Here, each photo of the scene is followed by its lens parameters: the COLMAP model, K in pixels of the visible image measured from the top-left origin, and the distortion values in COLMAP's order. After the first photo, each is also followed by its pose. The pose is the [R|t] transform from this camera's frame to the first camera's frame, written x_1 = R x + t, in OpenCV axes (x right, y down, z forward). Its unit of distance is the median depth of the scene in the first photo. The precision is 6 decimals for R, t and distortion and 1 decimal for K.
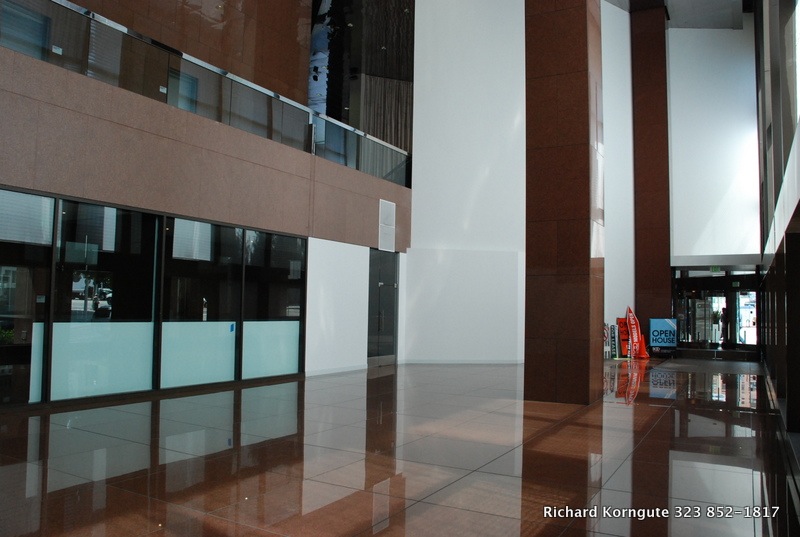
lens RADIAL K [[644.2, 0, 401.0], [0, 644.2, 268.0], [0, 0, 1]] dist [-0.089992, 0.001060]
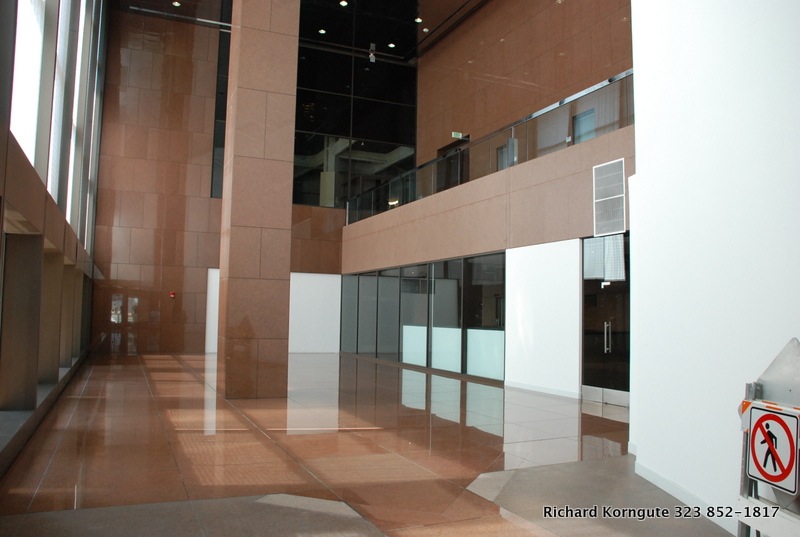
lens RADIAL K [[644.2, 0, 400.1], [0, 644.2, 271.0], [0, 0, 1]] dist [-0.089992, 0.001060]
pose [[-0.591331, -0.092606, -0.801094, 0.724648], [0.011968, 0.992267, -0.123540, 0.103826], [0.806340, -0.082640, -0.585650, 1.361565]]
